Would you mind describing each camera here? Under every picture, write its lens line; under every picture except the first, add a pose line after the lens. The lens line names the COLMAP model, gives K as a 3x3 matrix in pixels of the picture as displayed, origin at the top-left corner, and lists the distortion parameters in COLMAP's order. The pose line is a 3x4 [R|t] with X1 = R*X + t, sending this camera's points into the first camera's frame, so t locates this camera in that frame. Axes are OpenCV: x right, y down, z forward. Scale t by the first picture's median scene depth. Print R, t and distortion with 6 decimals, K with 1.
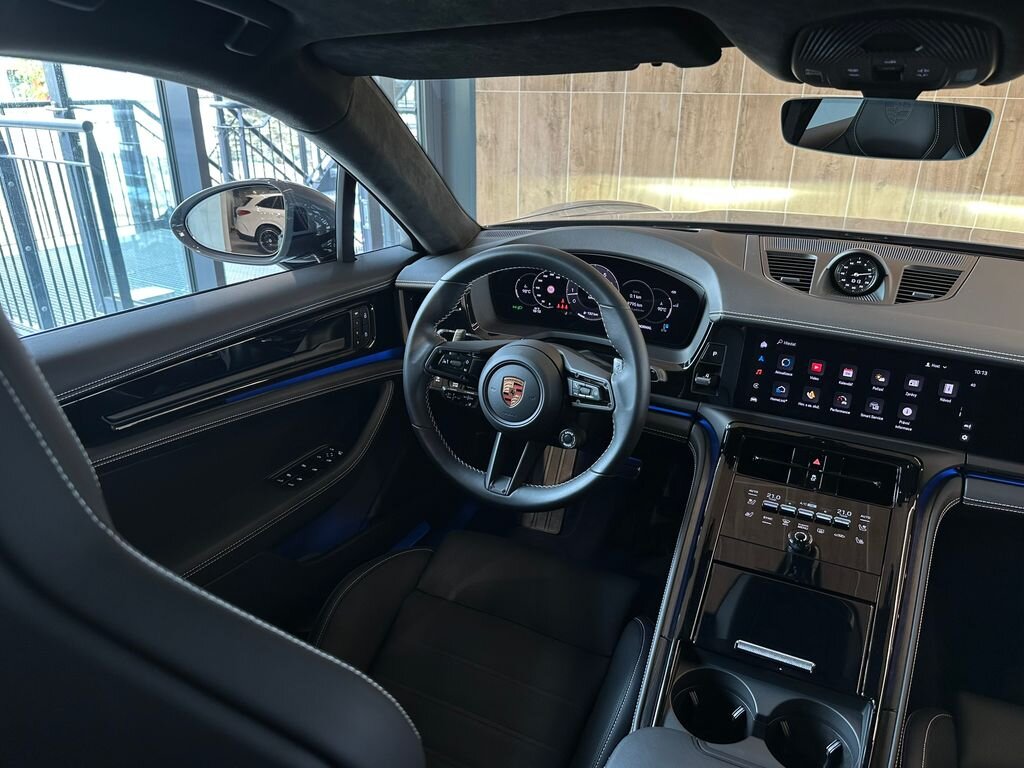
lens RADIAL K [[735.1, 0, 502.2], [0, 735.1, 394.4], [0, 0, 1]] dist [0.024326, -0.045546]
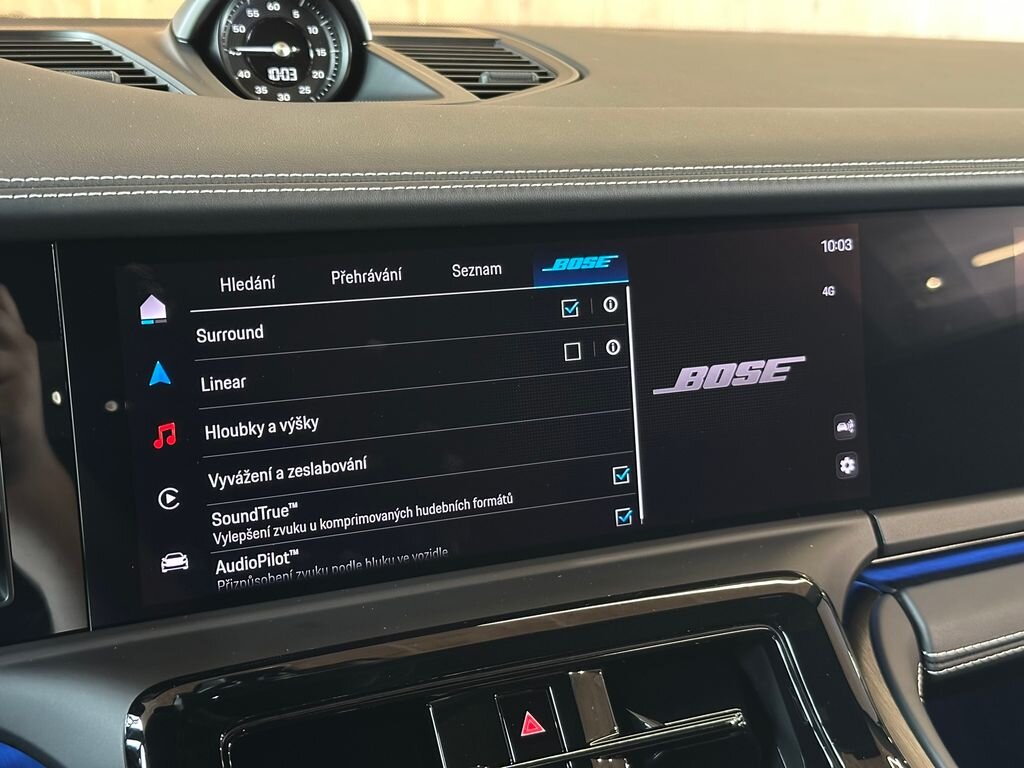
lens RADIAL K [[1460.2, 0, 511.0], [0, 1460.2, 385.6], [0, 0, 1]] dist [0.061161, 0.000000]
pose [[0.611396, -0.197380, 0.766313, 0.077892], [0.296386, 0.955021, 0.009517, -0.017866], [-0.733723, 0.221306, 0.642397, 0.632962]]
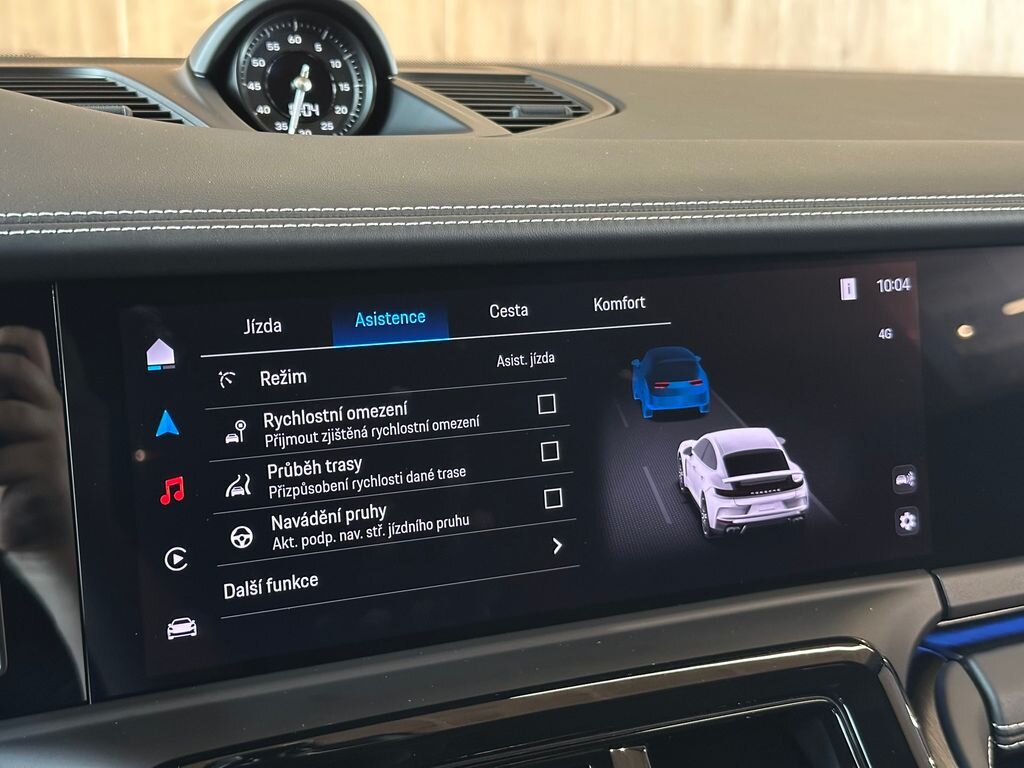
lens RADIAL K [[1460.2, 0, 511.3], [0, 1460.2, 387.3], [0, 0, 1]] dist [0.061161, 0.000000]
pose [[0.625411, -0.173513, 0.760759, 0.102541], [0.298326, 0.954063, -0.027649, -0.018180], [-0.721015, 0.244246, 0.648446, 0.656180]]
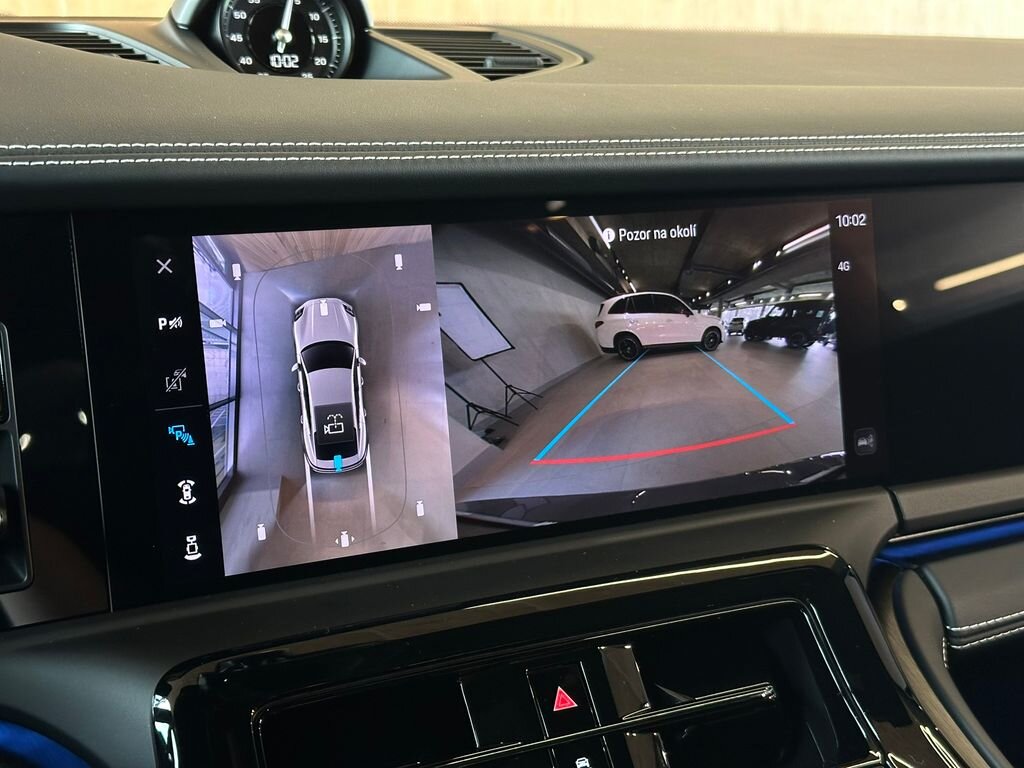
lens RADIAL K [[1460.2, 0, 525.3], [0, 1460.2, 392.6], [0, 0, 1]] dist [0.061161, 0.000000]
pose [[0.584328, -0.195295, 0.787668, 0.069296], [0.312694, 0.949847, 0.003535, -0.005779], [-0.748855, 0.244233, 0.616090, 0.653636]]
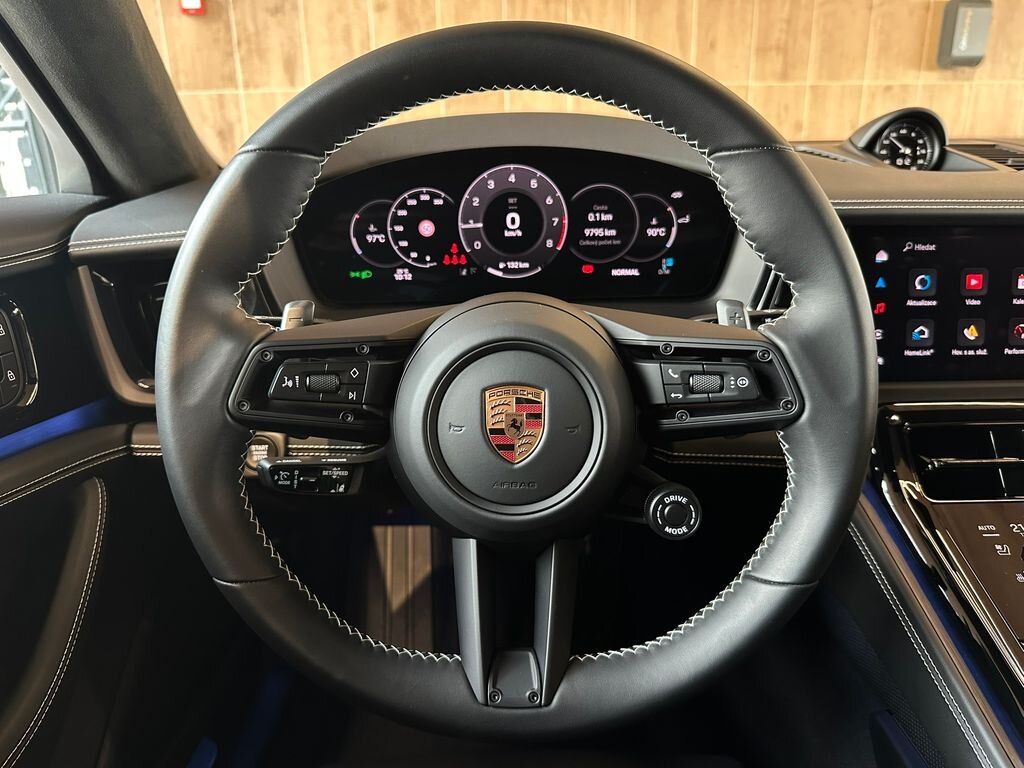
lens RADIAL K [[735.1, 0, 511.7], [0, 735.1, 392.4], [0, 0, 1]] dist [0.024326, -0.045546]
pose [[0.891443, -0.169392, 0.420281, -0.130648], [0.199587, 0.979463, -0.028570, -0.008225], [-0.406811, 0.109351, 0.906944, 0.619239]]
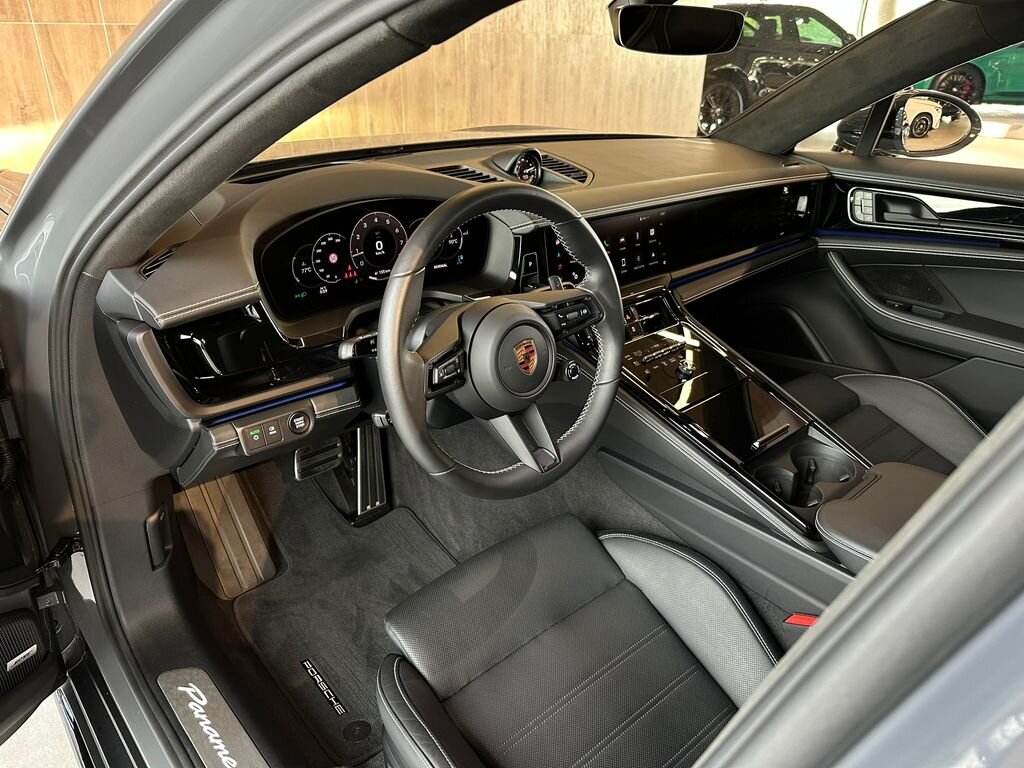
lens RADIAL K [[735.1, 0, 516.4], [0, 735.1, 387.8], [0, 0, 1]] dist [0.024326, -0.045546]
pose [[0.346719, -0.404914, 0.846068, -0.673912], [0.350695, 0.892563, 0.283451, -0.201407], [-0.869942, 0.198434, 0.451470, 0.590476]]
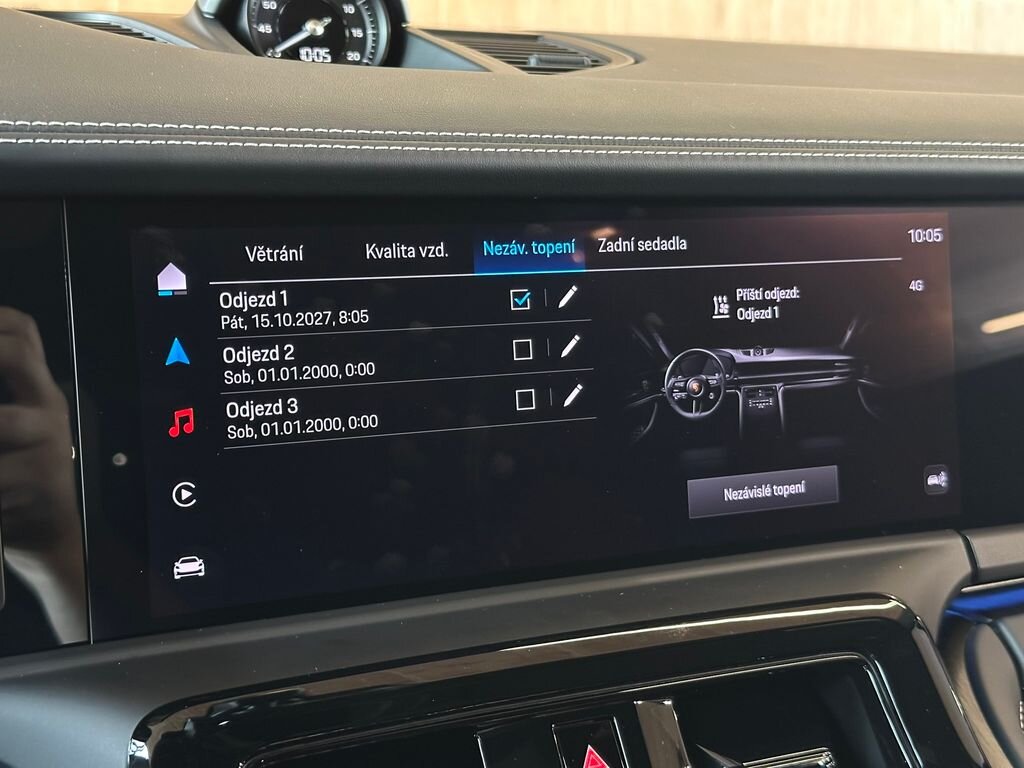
lens RADIAL K [[1460.2, 0, 516.0], [0, 1460.2, 368.3], [0, 0, 1]] dist [0.061161, 0.000000]
pose [[0.616028, -0.149566, 0.773395, 0.104952], [0.284690, 0.957719, -0.041551, -0.002659], [-0.734480, 0.245775, 0.632562, 0.680860]]
